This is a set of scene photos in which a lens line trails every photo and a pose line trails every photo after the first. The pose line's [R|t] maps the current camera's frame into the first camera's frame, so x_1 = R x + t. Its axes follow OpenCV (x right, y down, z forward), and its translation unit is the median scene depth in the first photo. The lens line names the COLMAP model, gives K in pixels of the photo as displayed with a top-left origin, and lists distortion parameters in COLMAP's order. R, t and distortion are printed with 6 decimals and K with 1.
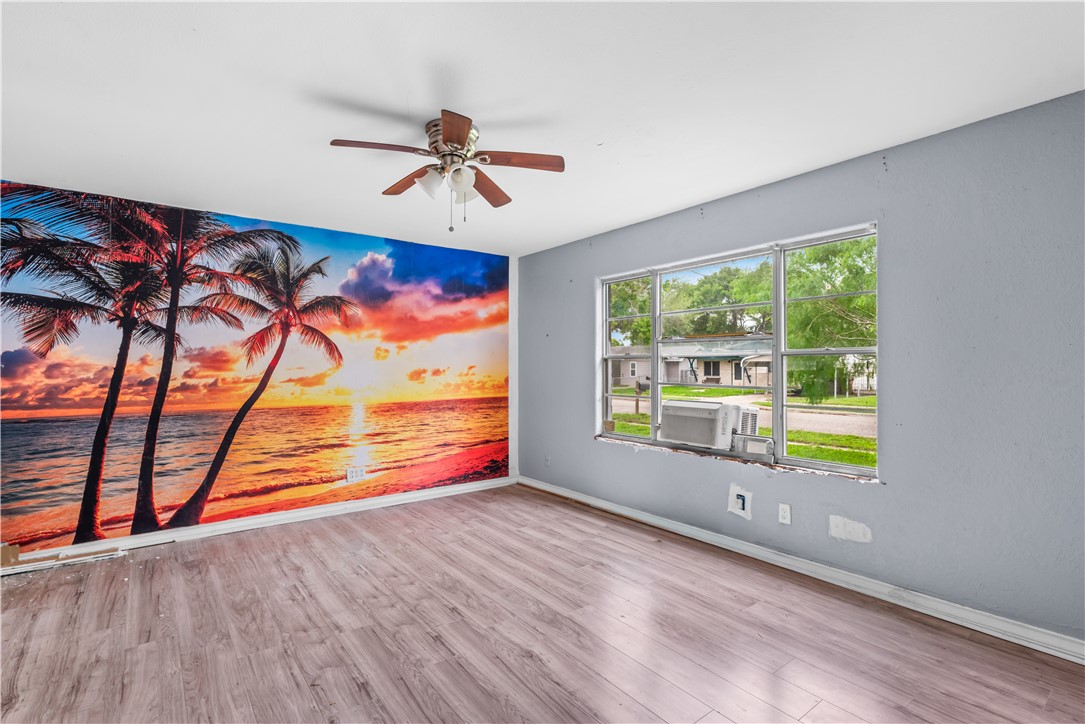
lens RADIAL K [[511.0, 0, 543.0], [0, 511.0, 362.3], [0, 0, 1]] dist [-0.002174, -0.000341]
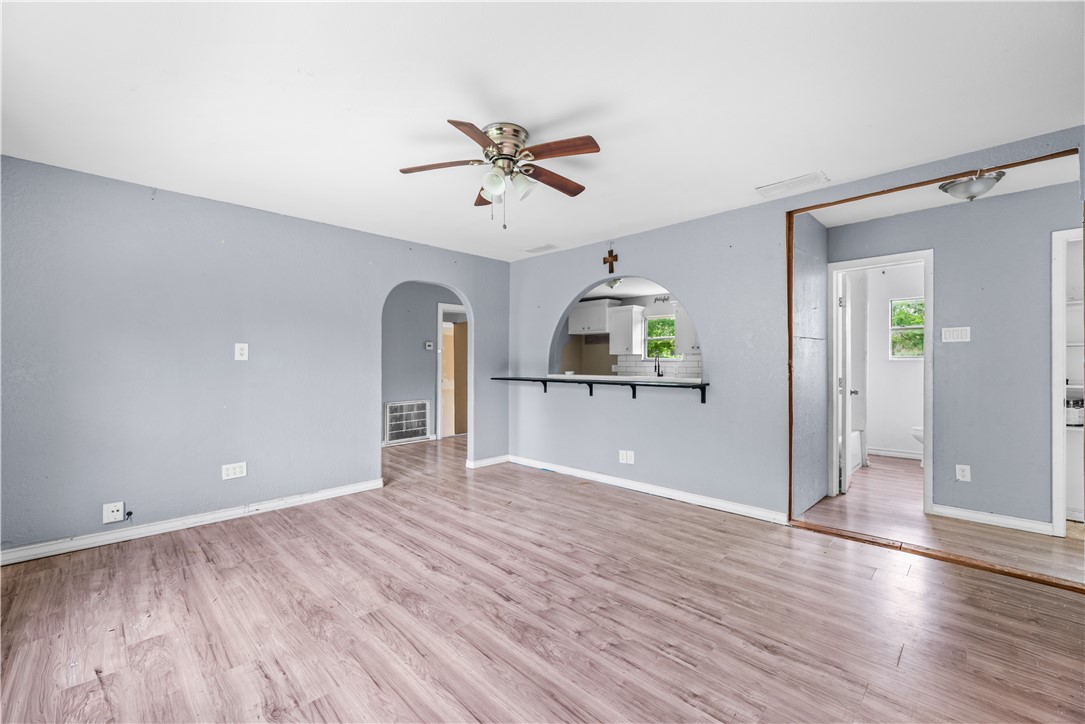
lens RADIAL K [[444.6, 0, 540.9], [0, 444.6, 362.4], [0, 0, 1]] dist [-0.000405, -0.000476]
pose [[-0.991648, 0.004153, -0.128907, -0.093471], [0.005058, 0.999965, -0.006697, 0.026058], [0.128875, -0.007293, -0.991634, 1.334363]]
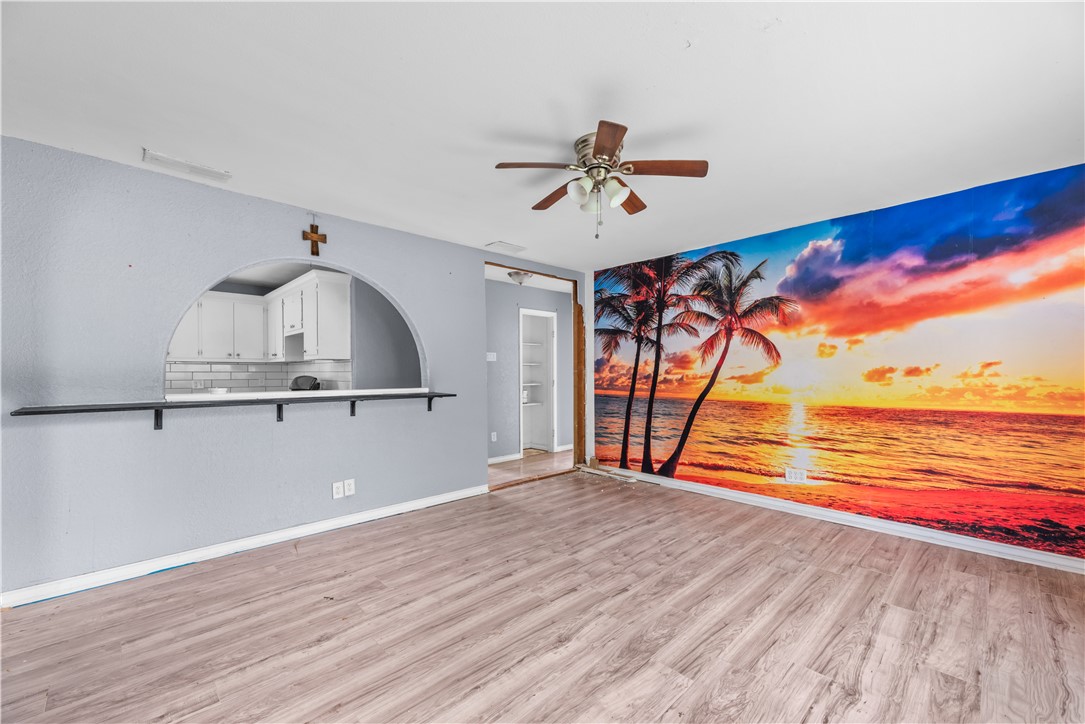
lens RADIAL K [[440.7, 0, 536.6], [0, 440.7, 377.5], [0, 0, 1]] dist [0.002083, -0.000111]
pose [[0.096439, 0.013610, -0.995246, 0.514131], [0.008896, 0.999855, 0.014535, 0.018847], [0.995299, -0.010256, 0.096304, 0.527526]]
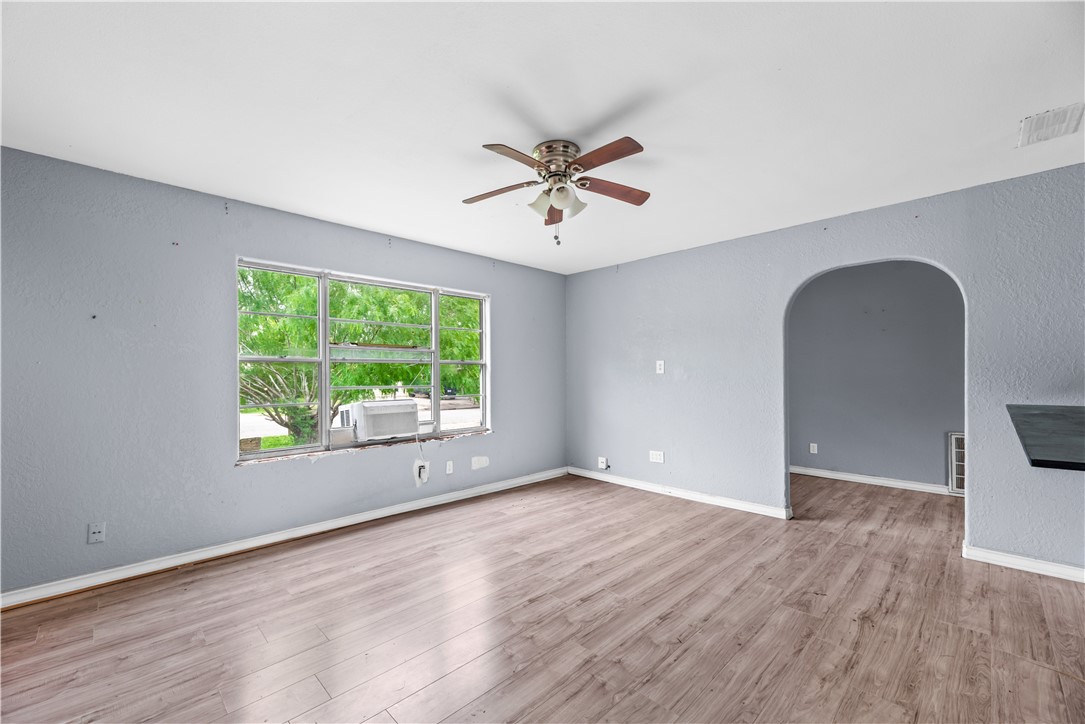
lens RADIAL K [[440.7, 0, 537.1], [0, 440.7, 376.1], [0, 0, 1]] dist [0.002083, -0.000111]
pose [[-0.117879, -0.001934, 0.993026, -0.767281], [-0.001608, 0.999997, 0.001757, 0.017626], [-0.993027, -0.001389, -0.117882, 0.788274]]
